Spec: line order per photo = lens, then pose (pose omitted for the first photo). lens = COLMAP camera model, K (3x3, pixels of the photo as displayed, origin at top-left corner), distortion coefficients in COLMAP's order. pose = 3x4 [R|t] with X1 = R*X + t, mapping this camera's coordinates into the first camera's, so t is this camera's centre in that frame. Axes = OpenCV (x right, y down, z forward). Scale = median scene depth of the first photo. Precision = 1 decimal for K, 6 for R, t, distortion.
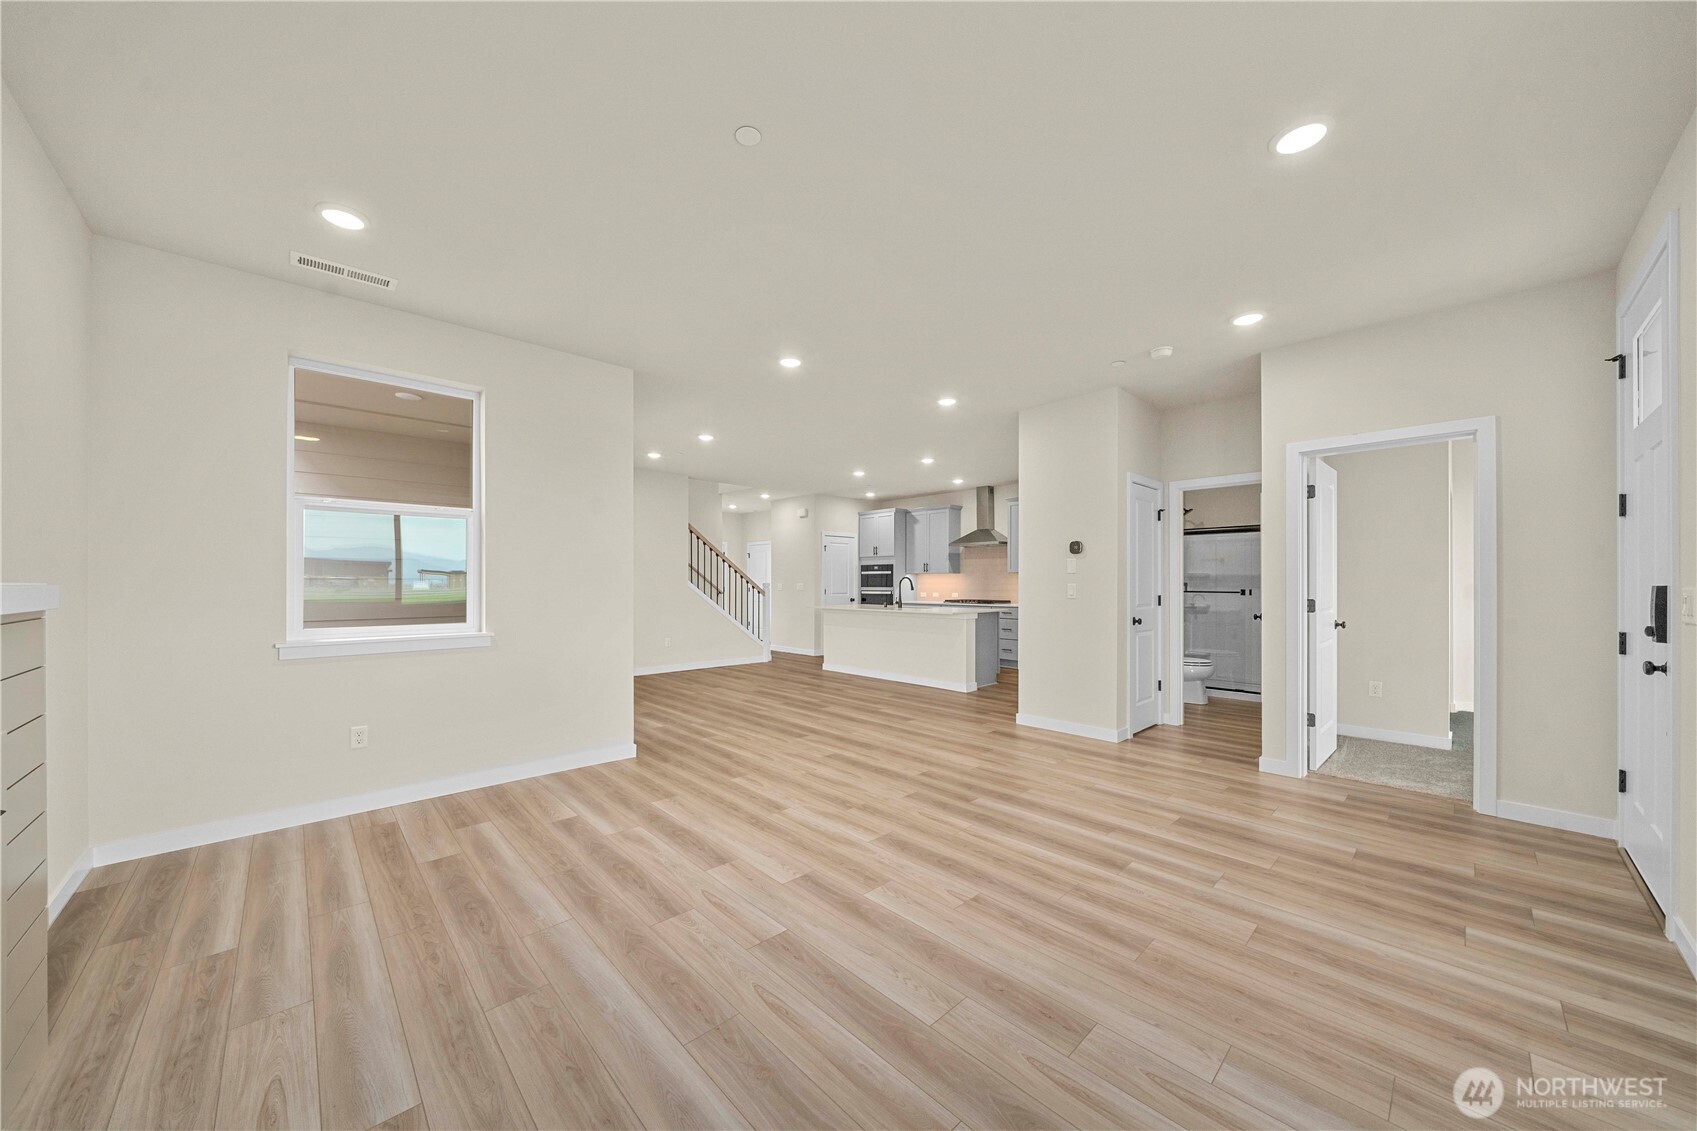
lens RADIAL K [[589.6, 0, 841.8], [0, 589.6, 578.2], [0, 0, 1]] dist [-0.002555, -0.000169]
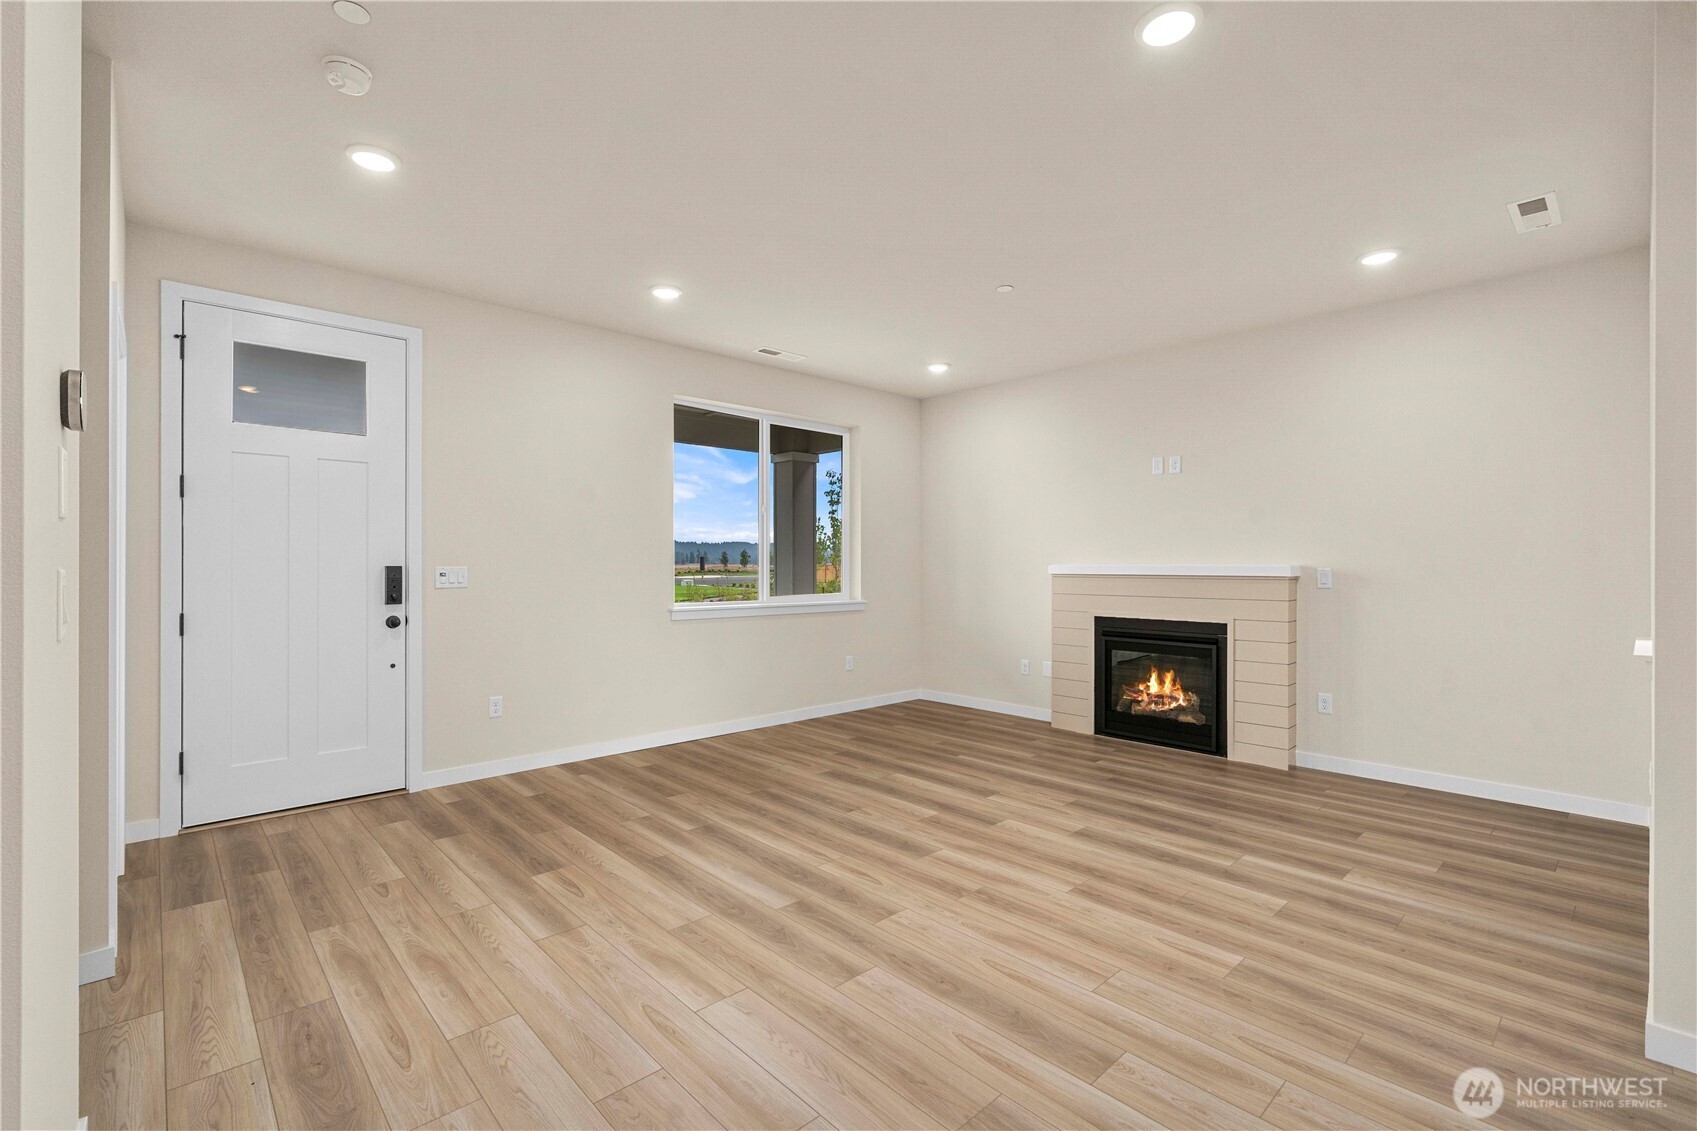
lens RADIAL K [[751.4, 0, 836.7], [0, 751.4, 563.7], [0, 0, 1]] dist [0.002454, 0.000268]
pose [[-0.999941, -0.002898, 0.010466, 0.186611], [-0.002981, 0.999964, -0.007936, 0.015504], [-0.010442, -0.007967, -0.999914, 2.038857]]
